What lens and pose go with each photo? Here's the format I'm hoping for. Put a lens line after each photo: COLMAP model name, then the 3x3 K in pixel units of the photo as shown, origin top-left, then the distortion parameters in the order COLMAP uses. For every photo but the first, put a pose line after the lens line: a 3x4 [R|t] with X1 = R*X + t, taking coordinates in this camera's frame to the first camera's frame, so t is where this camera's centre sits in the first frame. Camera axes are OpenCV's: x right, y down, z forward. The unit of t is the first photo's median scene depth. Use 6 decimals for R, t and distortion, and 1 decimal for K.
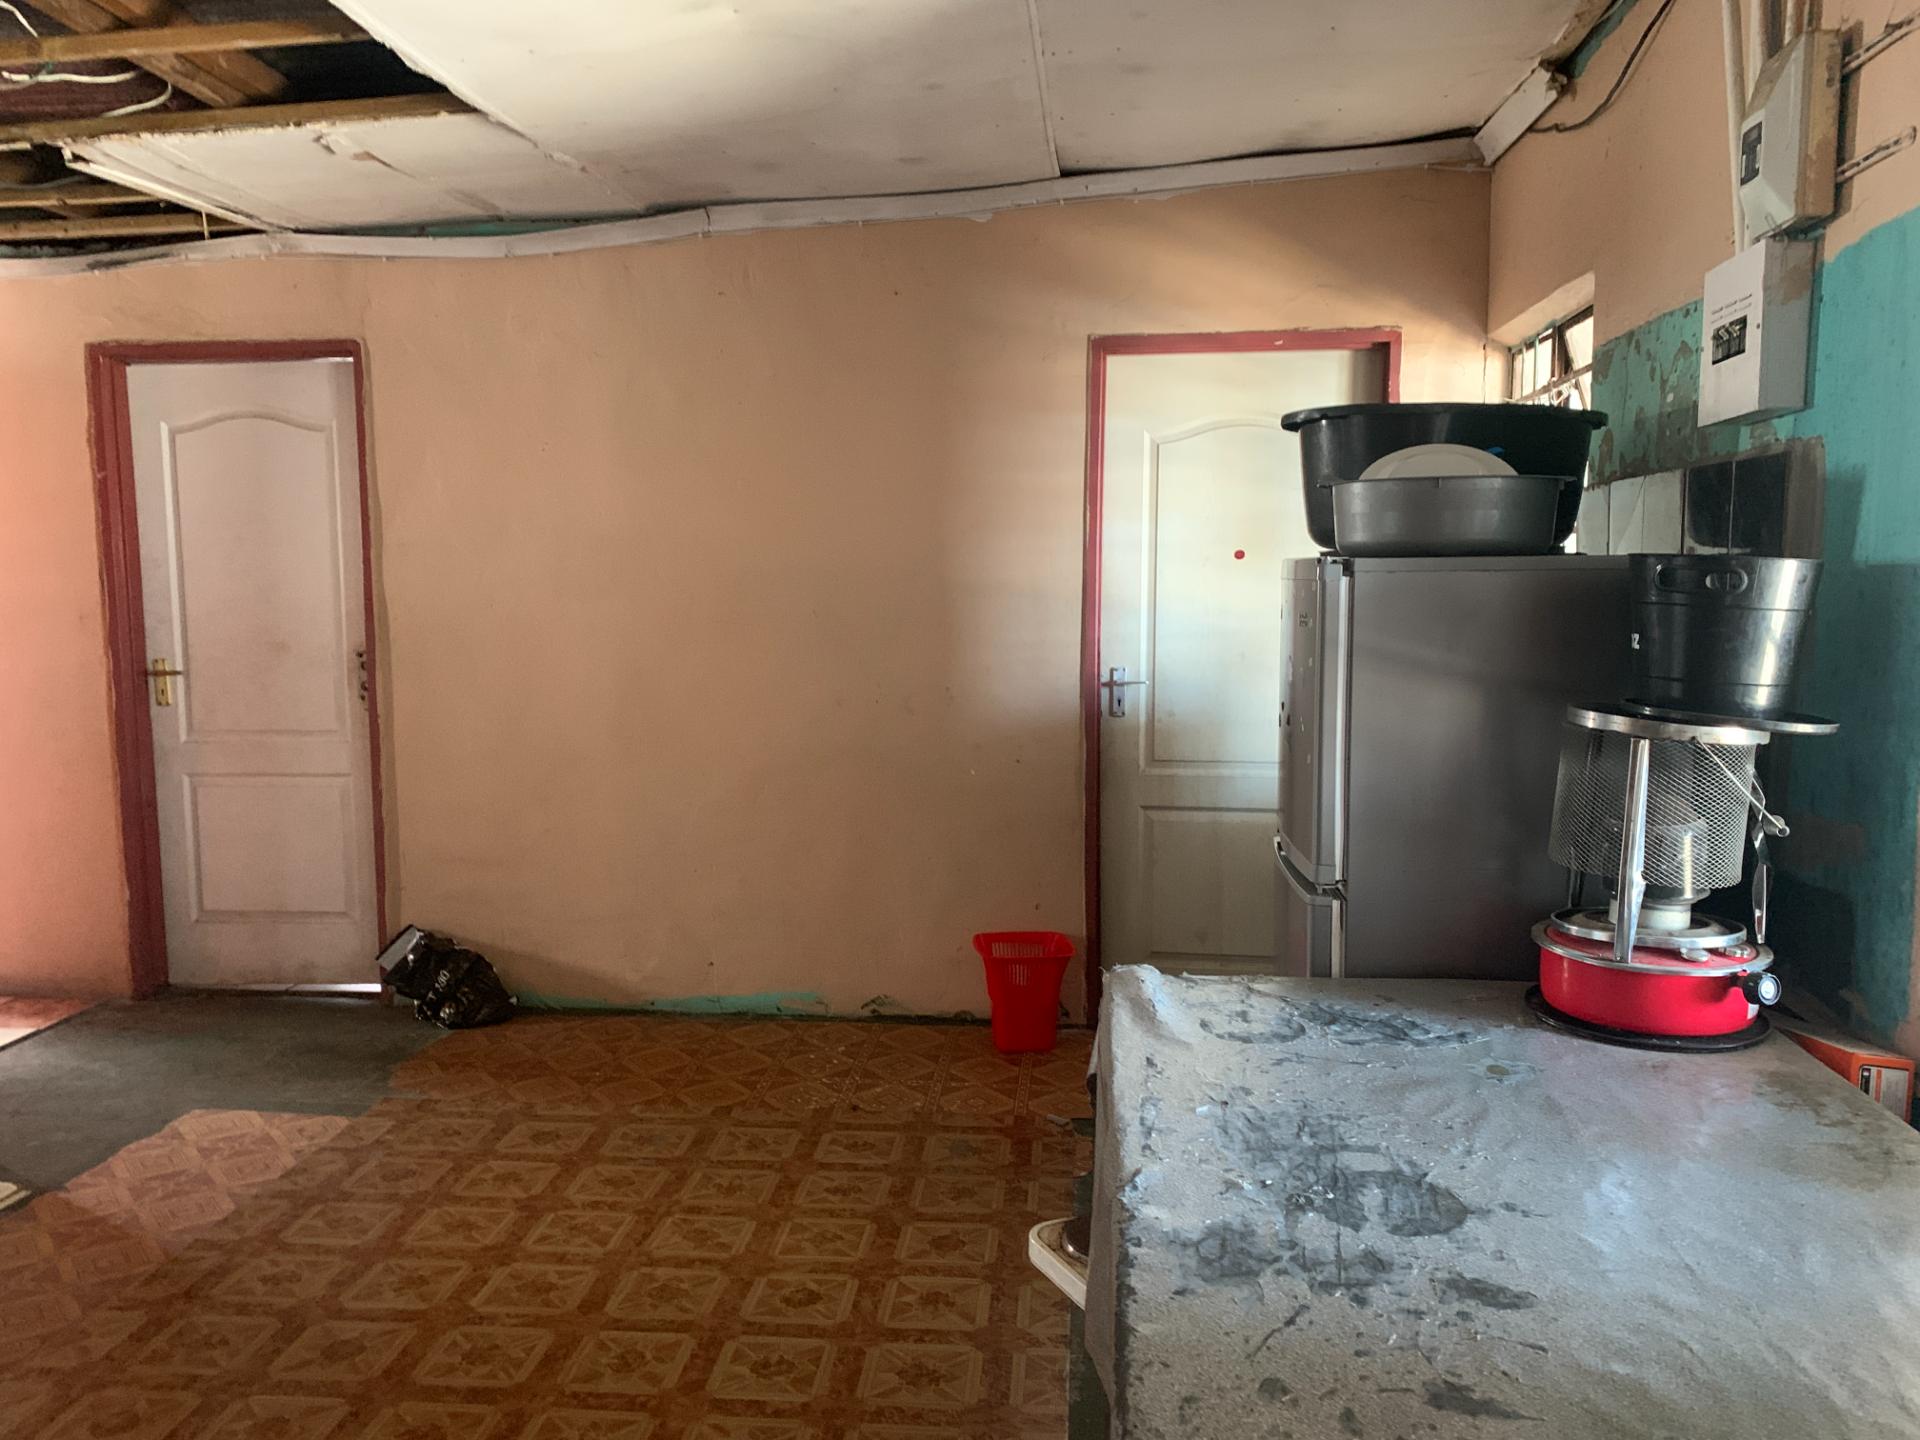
lens RADIAL K [[1467.6, 0, 949.6], [0, 1467.6, 714.4], [0, 0, 1]] dist [0.052340, -0.060253]
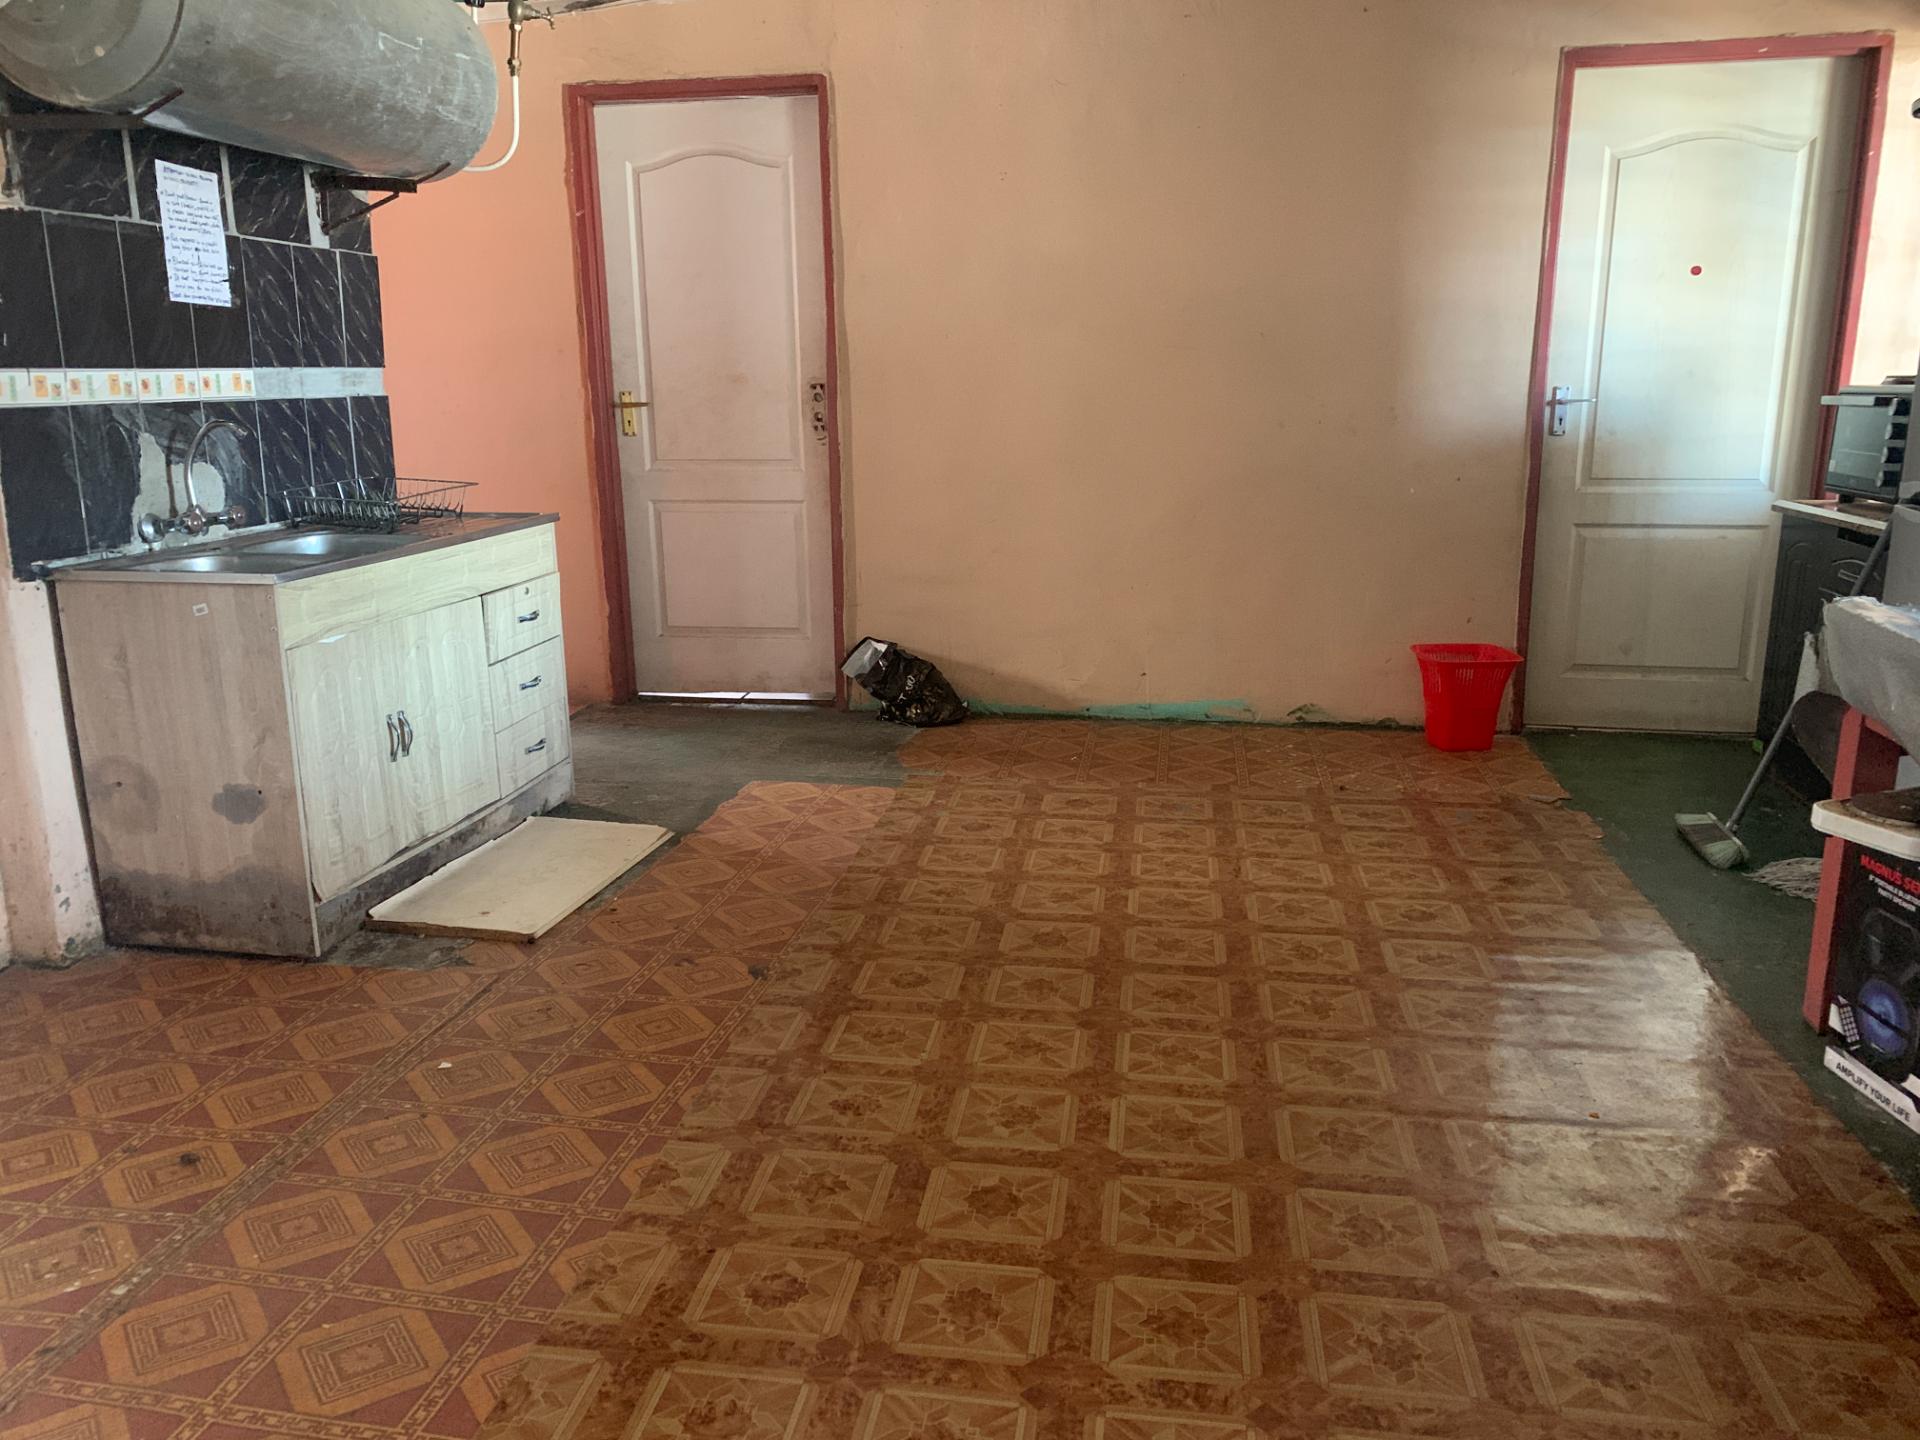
lens RADIAL K [[1467.6, 0, 916.4], [0, 1467.6, 710.2], [0, 0, 1]] dist [0.052340, -0.060253]
pose [[0.997356, 0.008041, -0.072224, -0.320886], [0.001499, 0.991373, 0.131063, 0.069149], [0.072654, -0.130824, 0.988740, -0.107076]]
